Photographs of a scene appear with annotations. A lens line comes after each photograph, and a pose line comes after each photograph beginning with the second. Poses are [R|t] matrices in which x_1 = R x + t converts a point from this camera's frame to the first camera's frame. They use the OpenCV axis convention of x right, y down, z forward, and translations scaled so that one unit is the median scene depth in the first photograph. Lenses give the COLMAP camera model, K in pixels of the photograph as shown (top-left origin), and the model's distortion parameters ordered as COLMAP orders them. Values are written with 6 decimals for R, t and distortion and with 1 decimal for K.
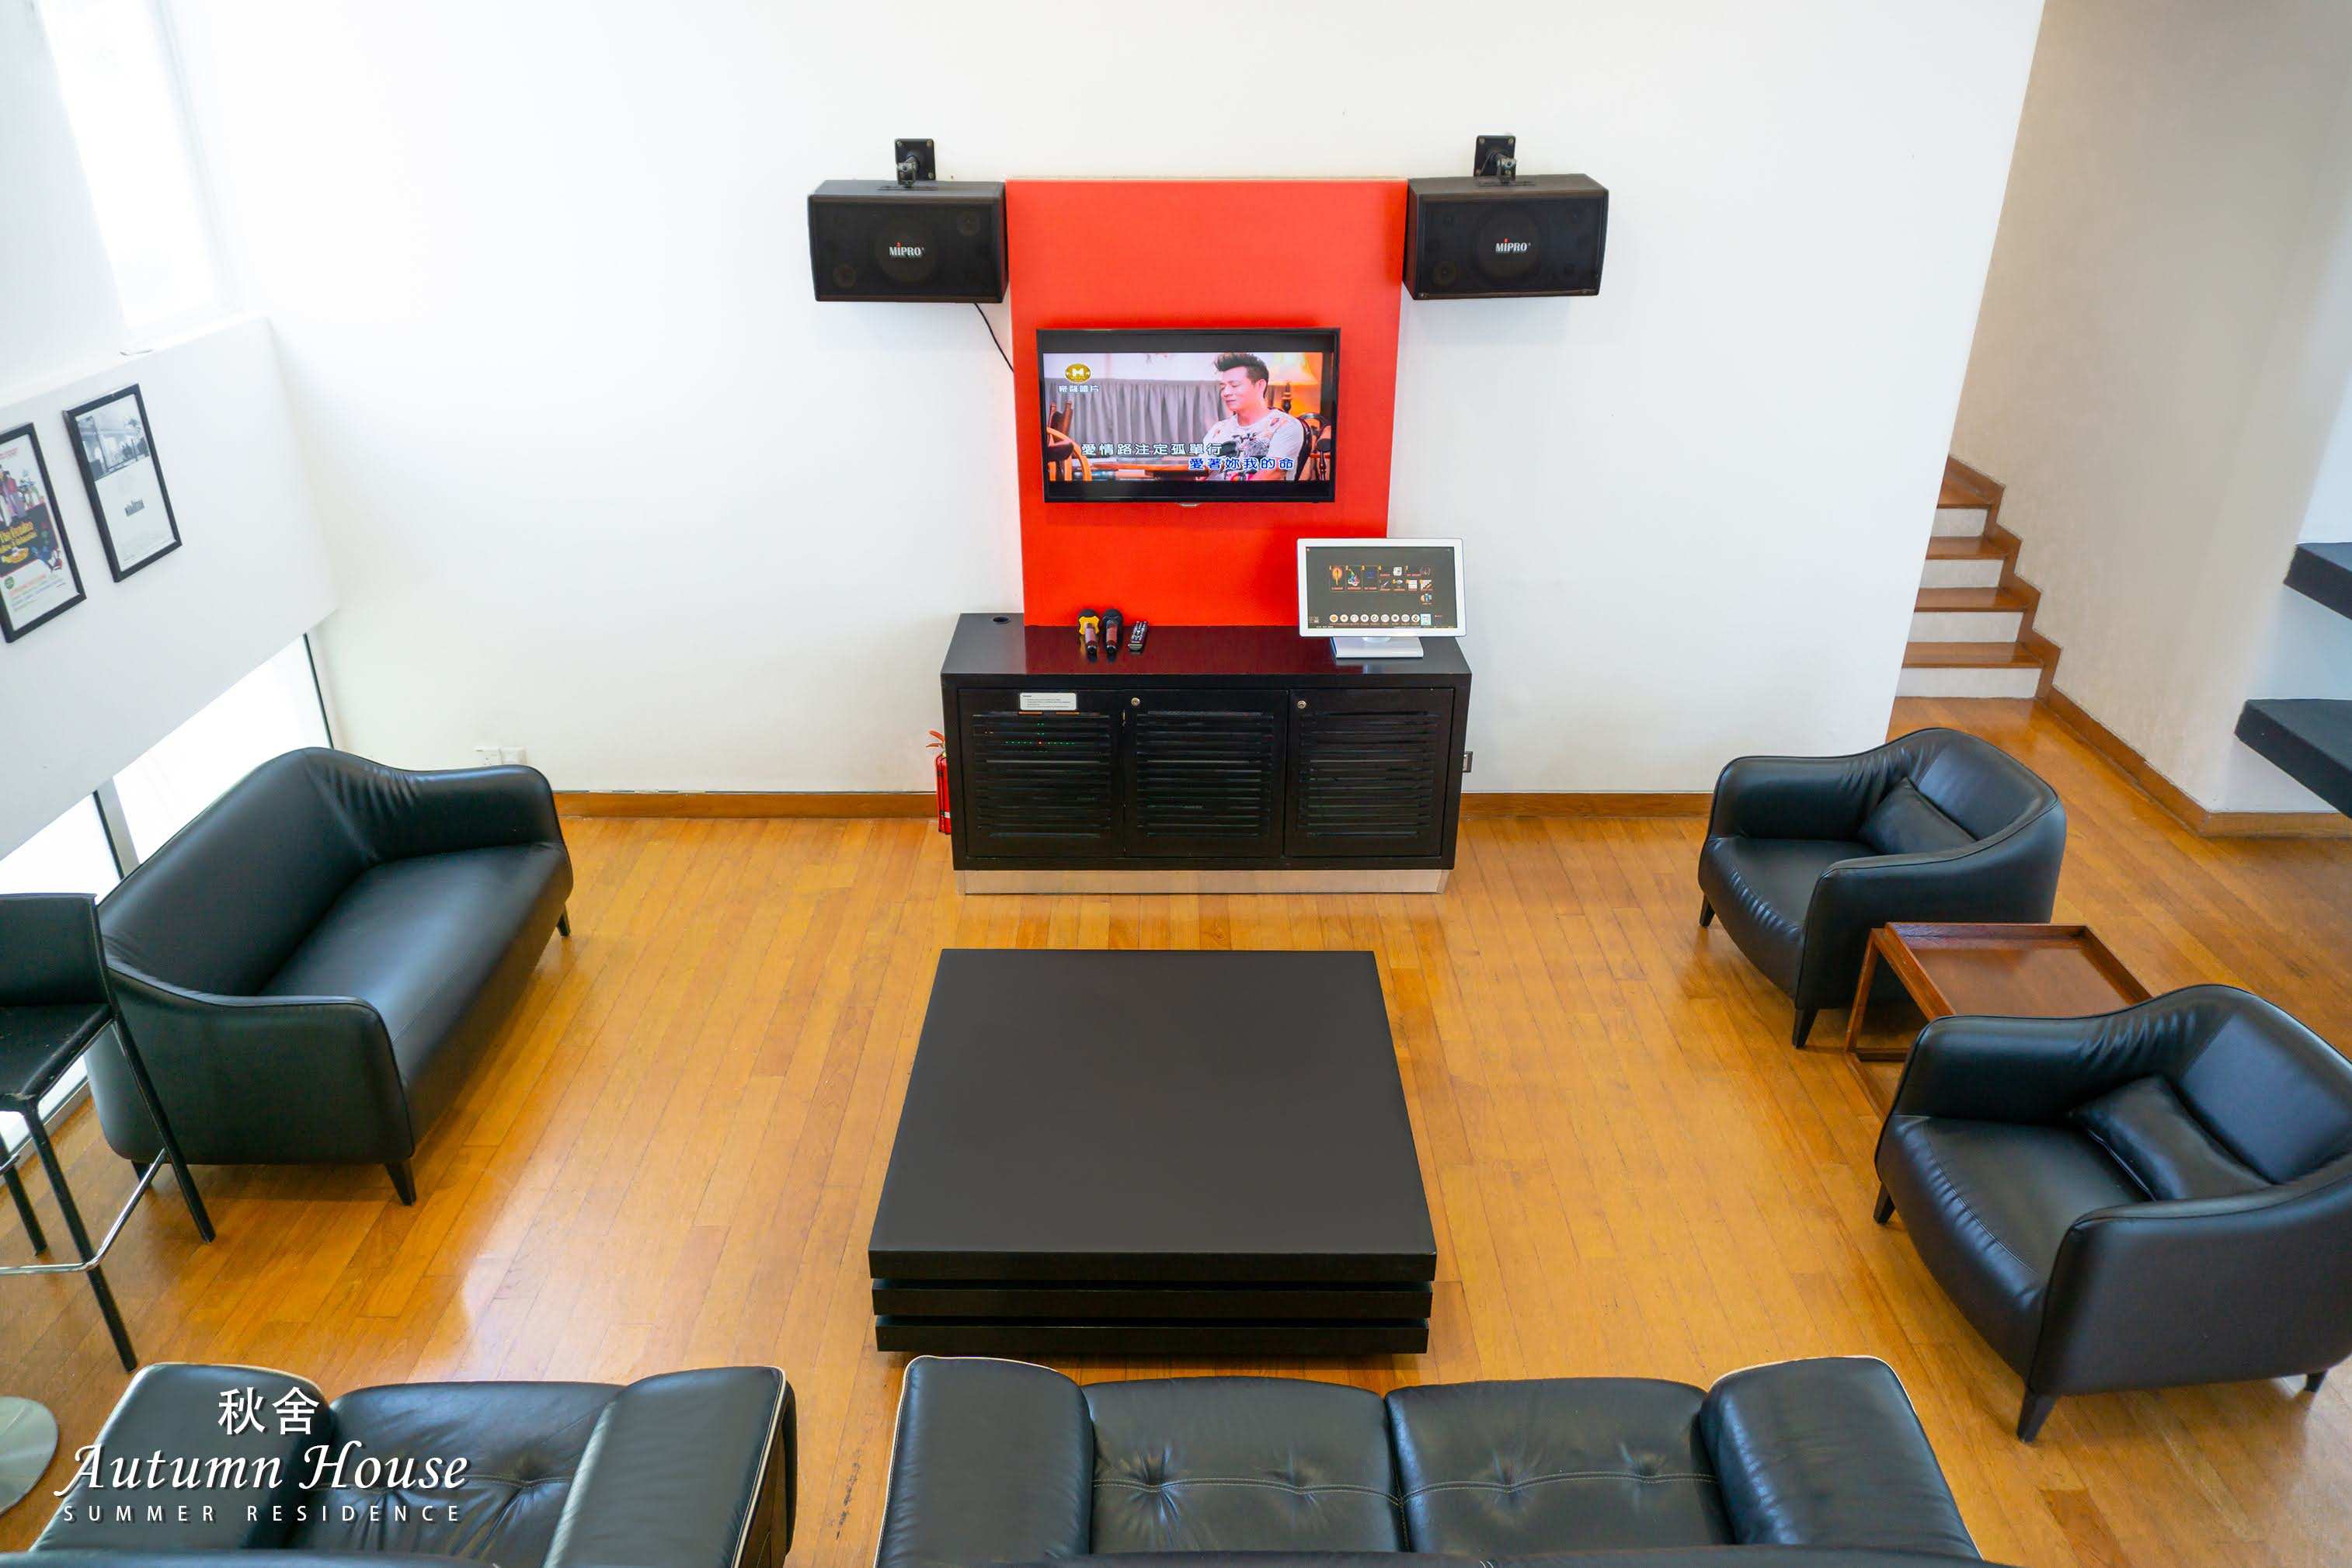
lens RADIAL K [[1614.3, 0, 1176.0], [0, 1614.3, 784.0], [0, 0, 1]] dist [-0.028586, -0.002776]
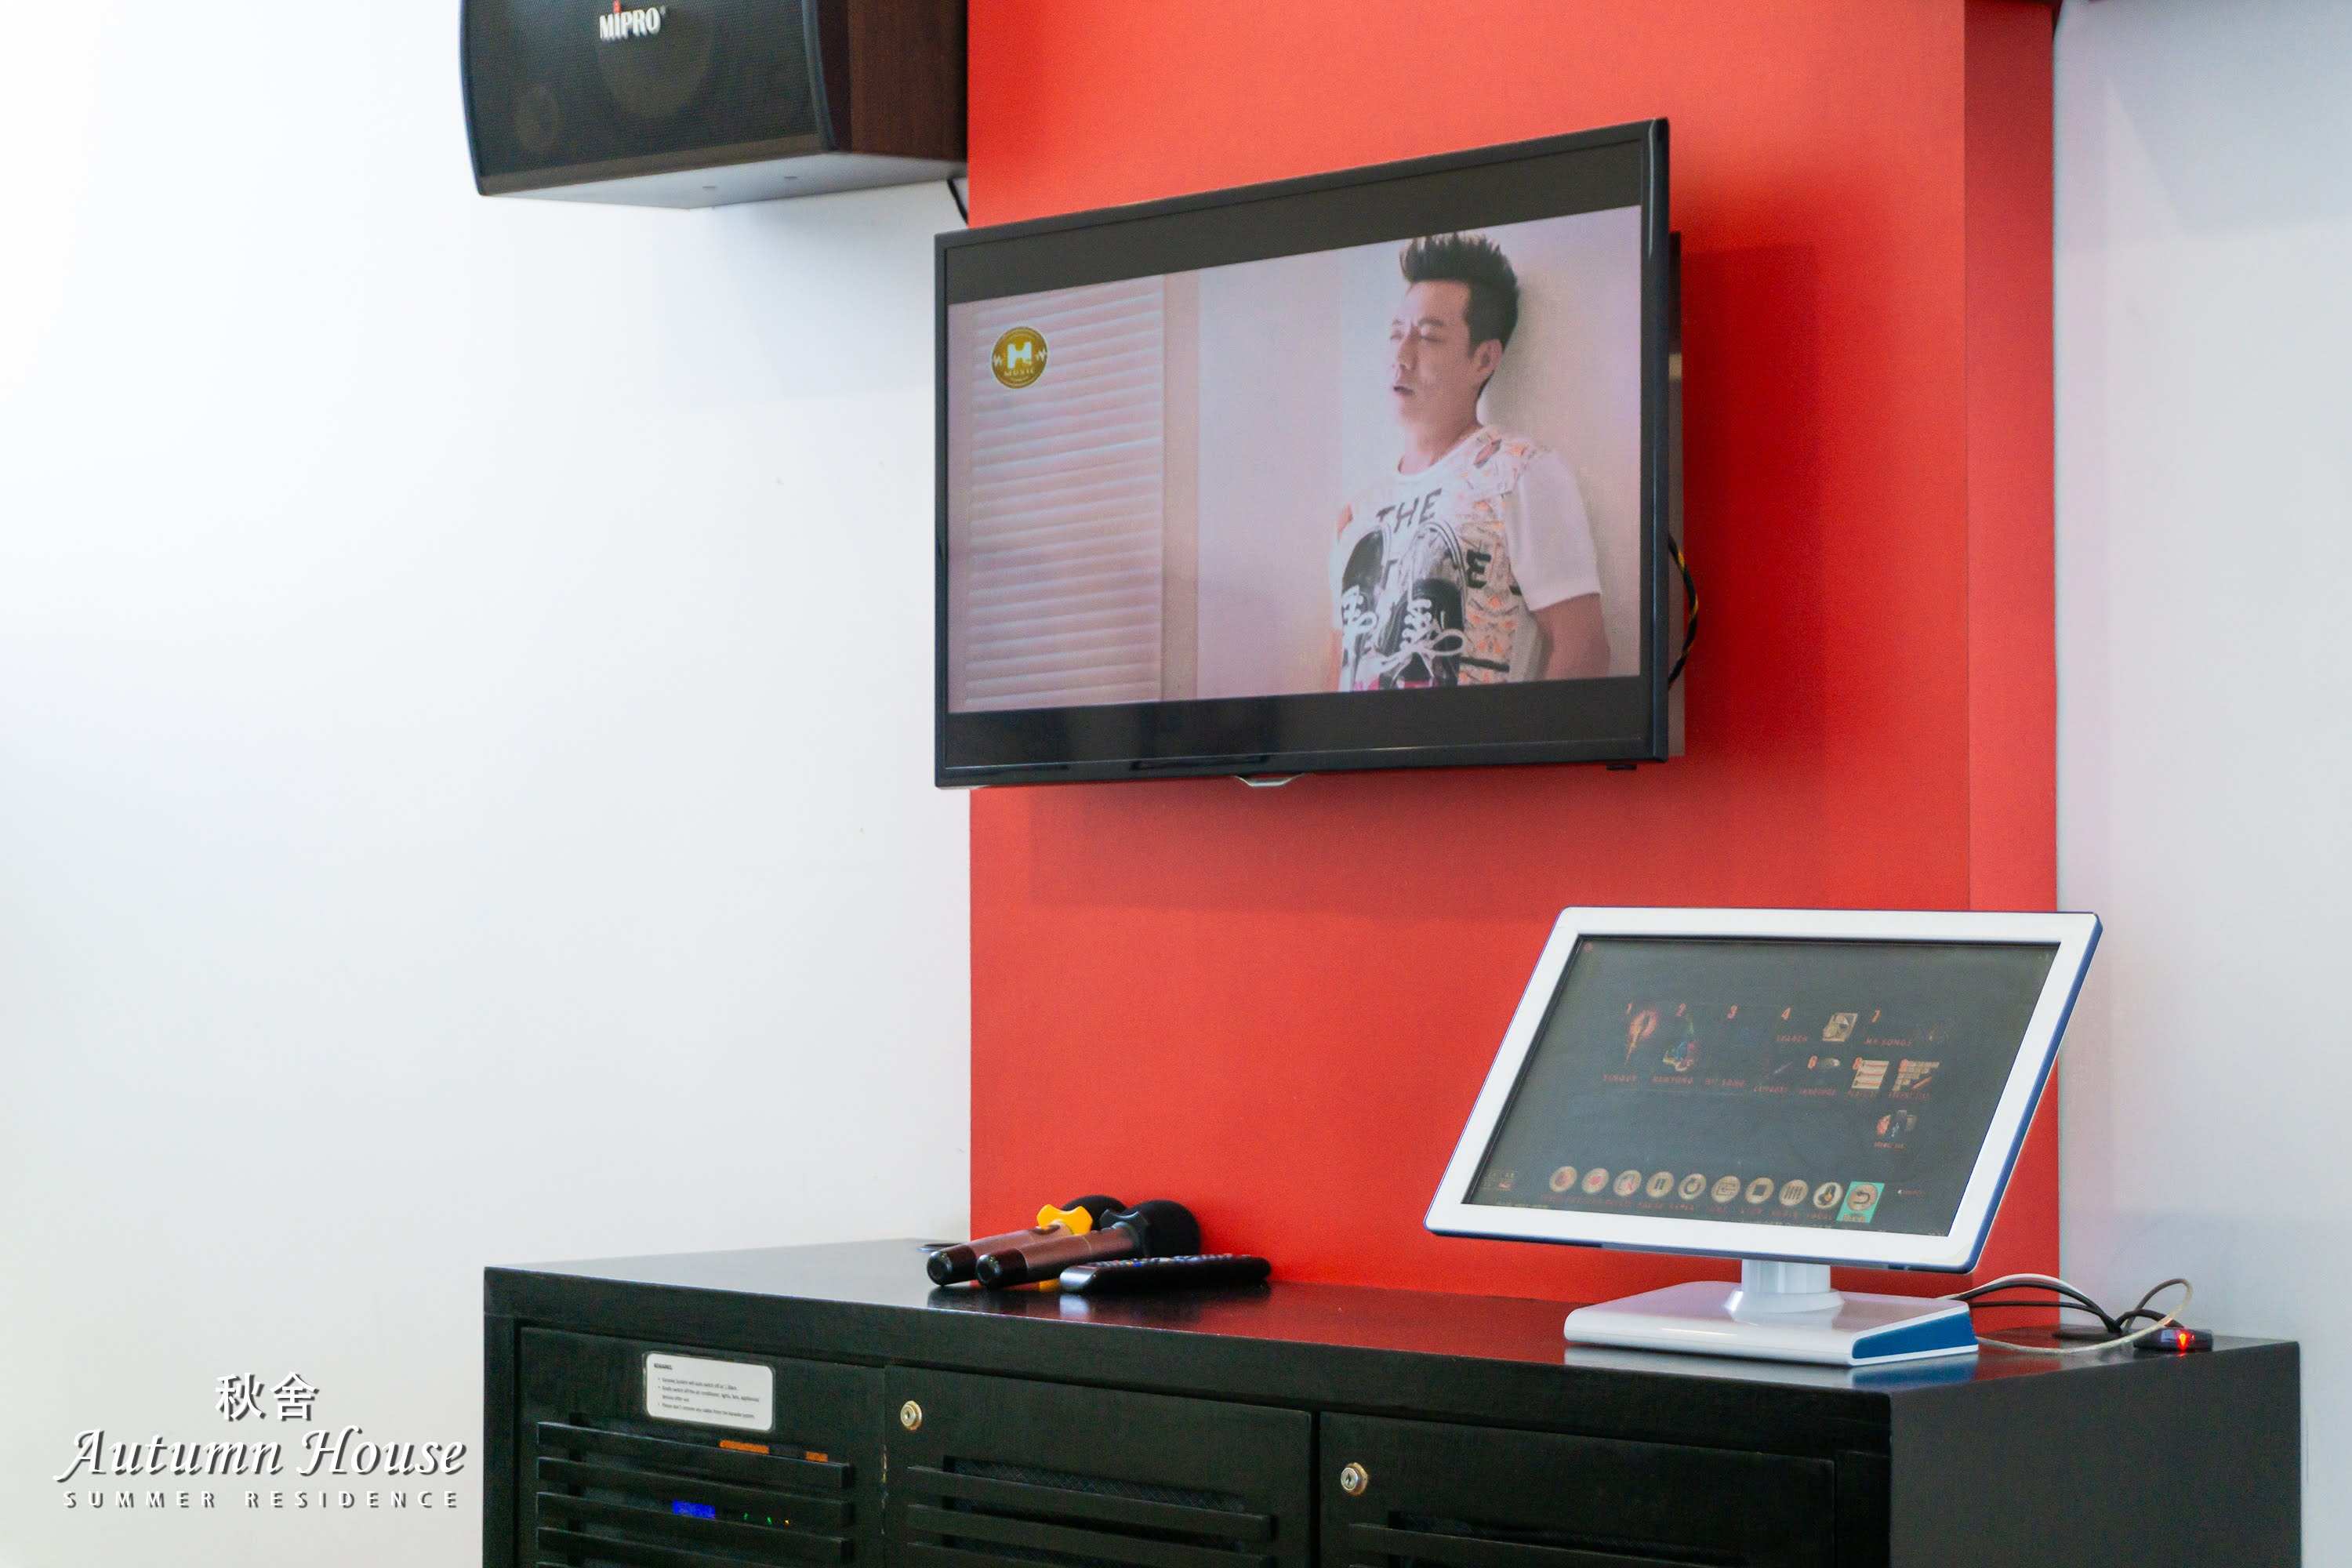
lens RADIAL K [[4903.8, 0, 1176.0], [0, 4903.8, 784.0], [0, 0, 1]] dist [0.032181, 0.125604]
pose [[0.713282, -0.014761, -0.700722, 0.642663], [-0.305619, 0.893172, -0.329911, 0.125487], [0.630735, 0.449474, 0.632572, 0.471472]]
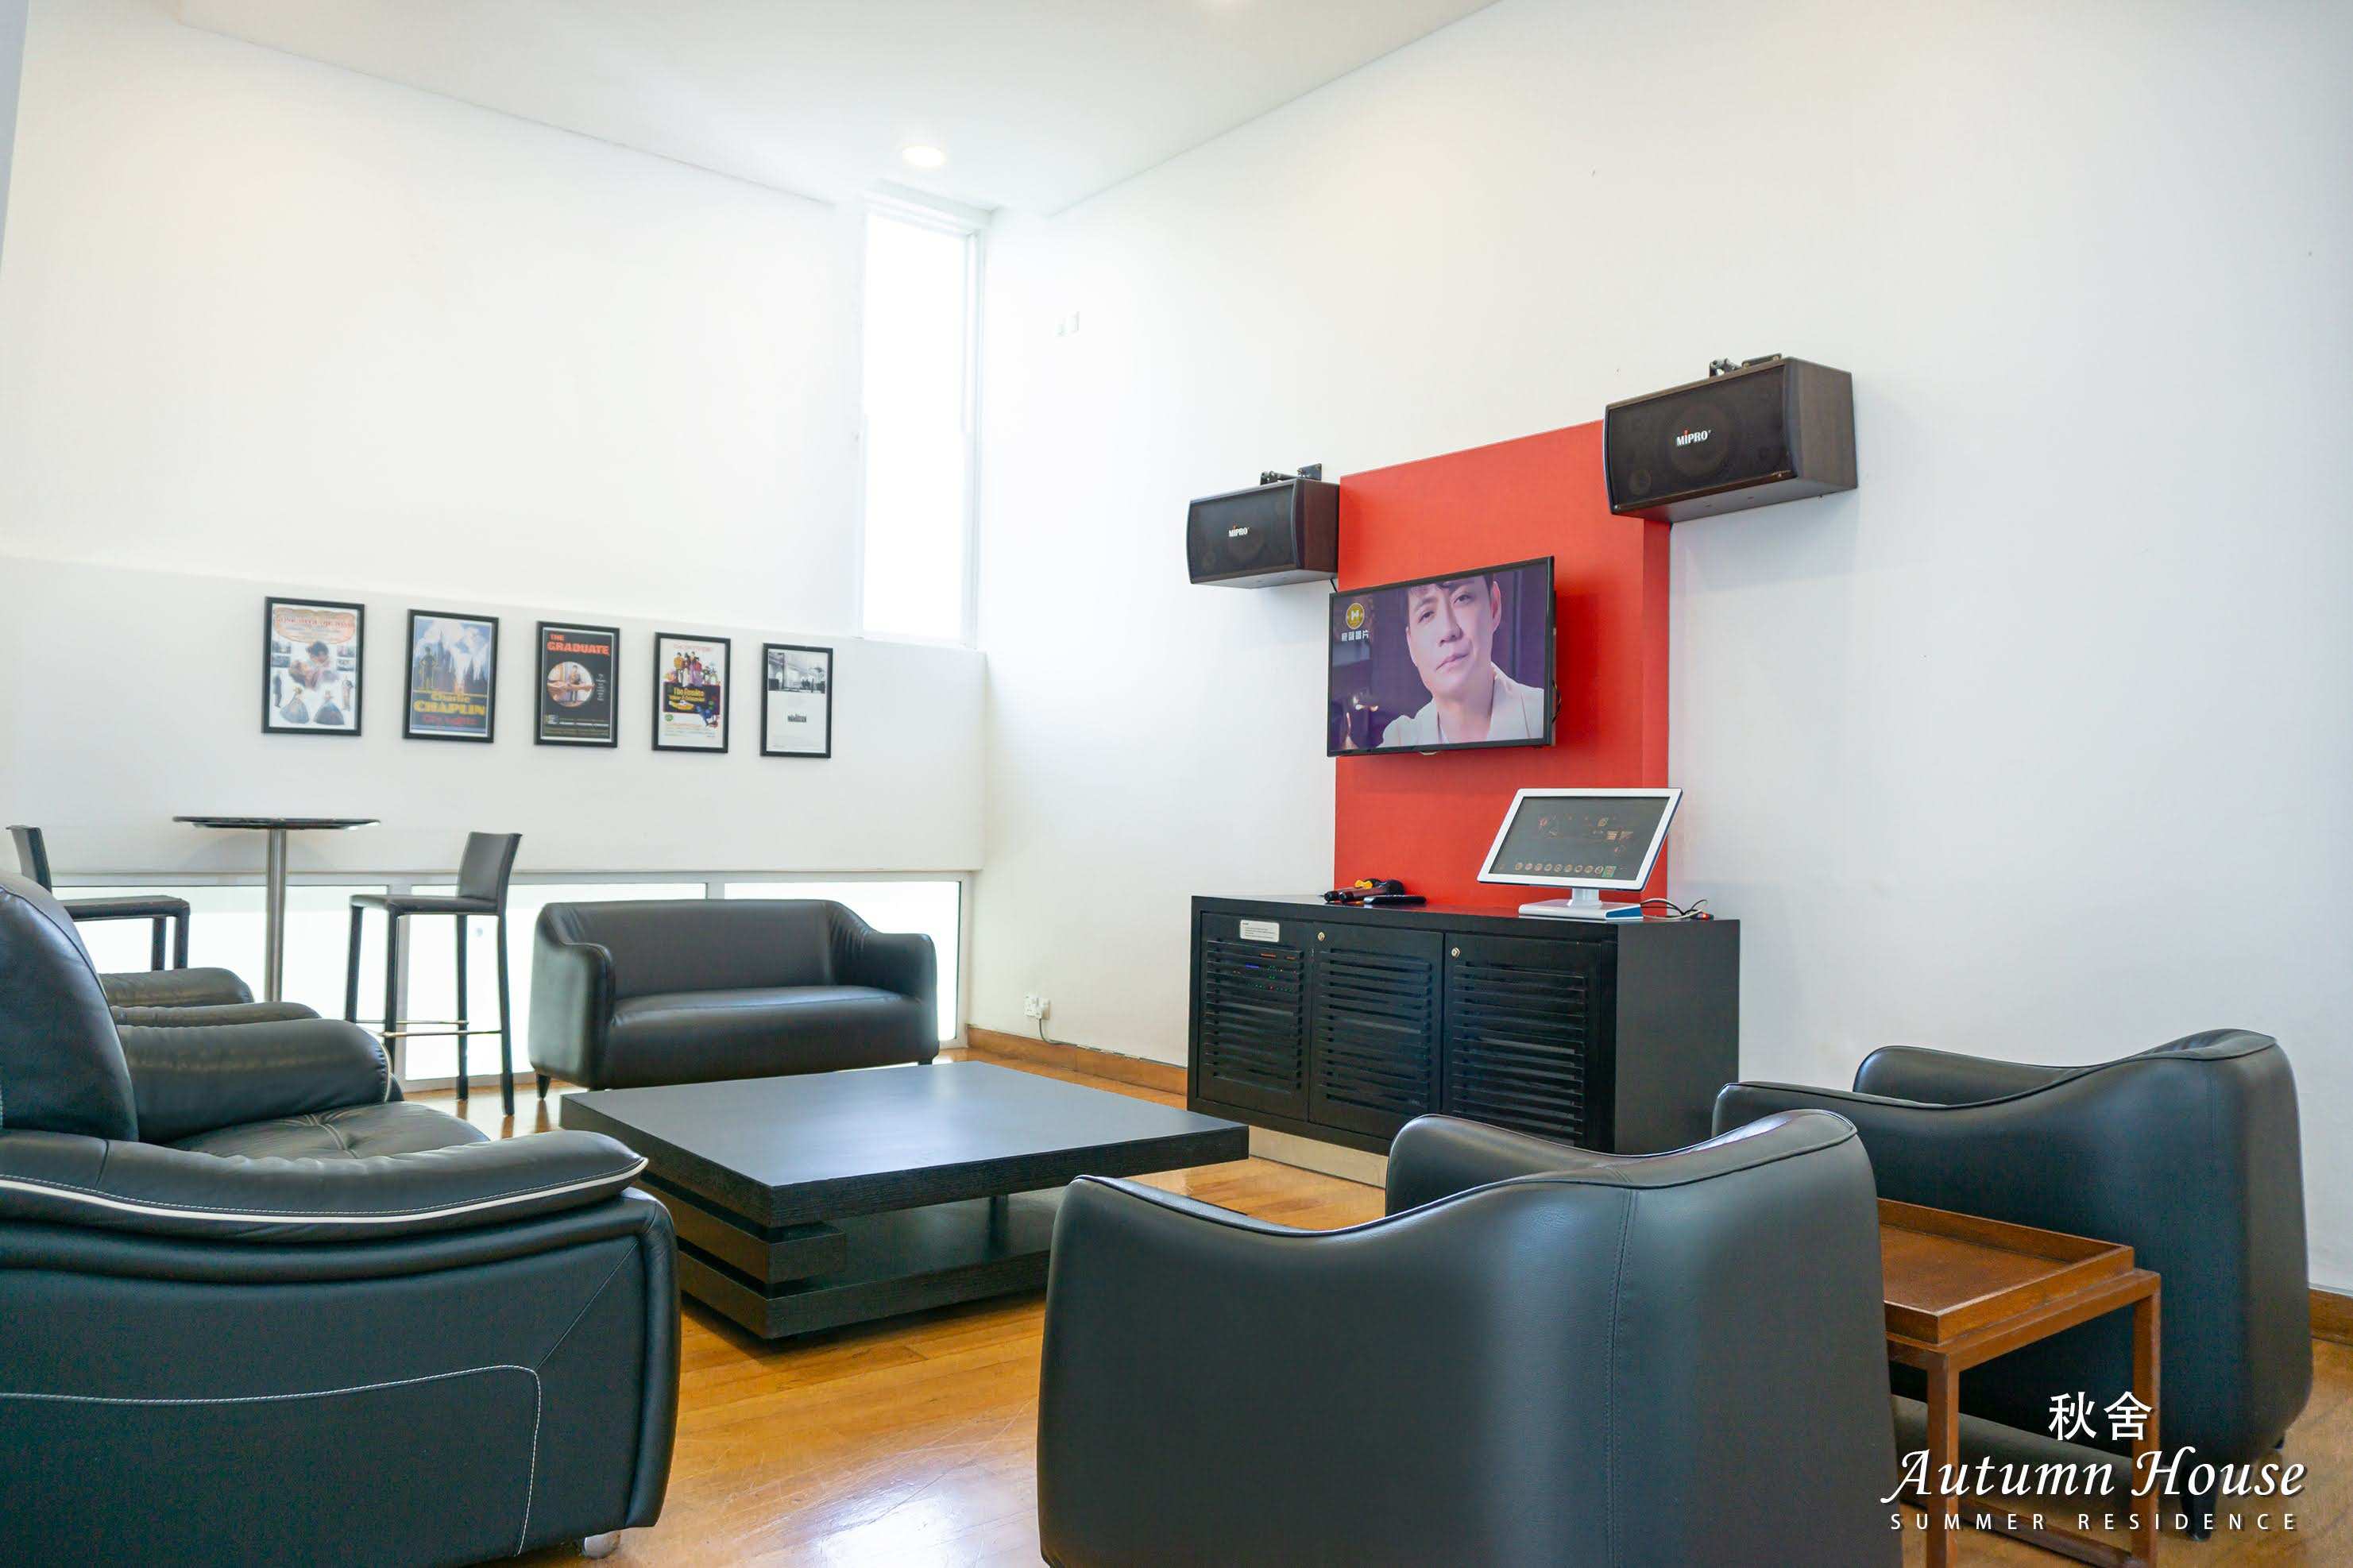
lens RADIAL K [[1615.0, 0, 1176.5], [0, 1615.0, 784.0], [0, 0, 1]] dist [-0.028586, -0.002776]
pose [[0.633009, -0.011916, -0.774052, 0.701822], [-0.355944, 0.883442, -0.304687, 0.203127], [0.687461, 0.468389, 0.554985, 0.394163]]
